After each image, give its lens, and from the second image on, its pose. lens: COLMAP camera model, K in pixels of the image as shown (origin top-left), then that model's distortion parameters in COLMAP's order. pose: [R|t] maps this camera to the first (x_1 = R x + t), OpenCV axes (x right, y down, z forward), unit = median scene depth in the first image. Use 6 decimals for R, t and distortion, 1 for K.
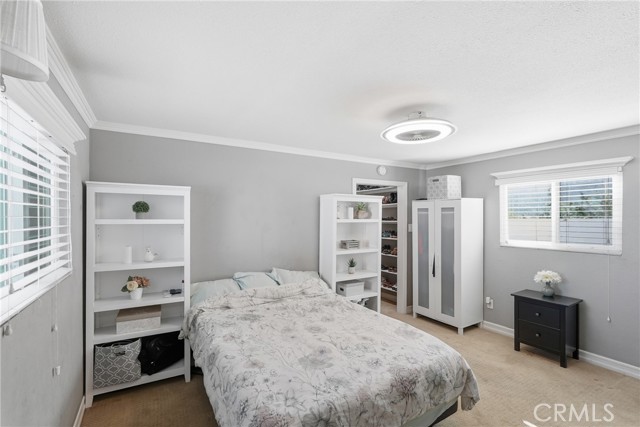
lens RADIAL K [[289.9, 0, 318.7], [0, 289.9, 216.2], [0, 0, 1]] dist [-0.013163, 0.007942]
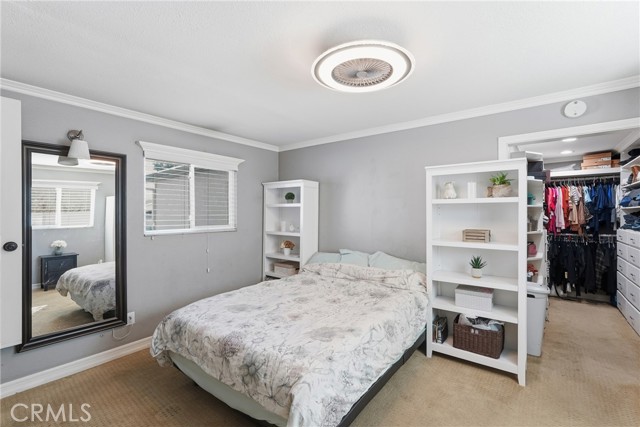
lens RADIAL K [[289.9, 0, 320.5], [0, 289.9, 202.8], [0, 0, 1]] dist [-0.013163, 0.007942]
pose [[0.375989, -0.033577, -0.926015, 0.902975], [0.006085, 0.999411, -0.033768, 0.060797], [0.926604, 0.007061, 0.375972, 0.584477]]
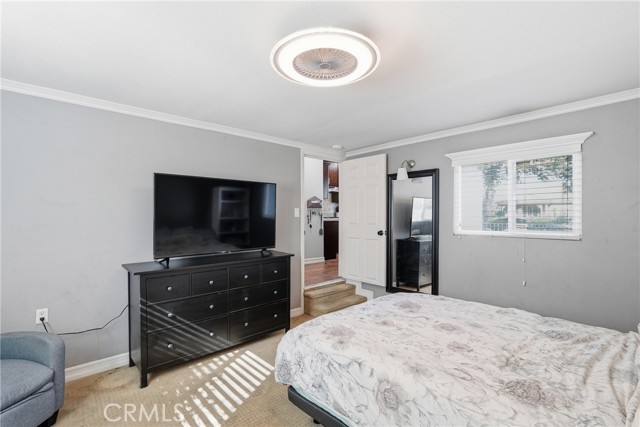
lens RADIAL K [[289.9, 0, 323.8], [0, 289.9, 216.2], [0, 0, 1]] dist [-0.013163, 0.007942]
pose [[-0.974660, 0.001668, -0.223684, 0.455630], [0.002749, 0.999986, -0.004521, 0.068477], [0.223673, -0.005021, -0.974651, 1.528341]]
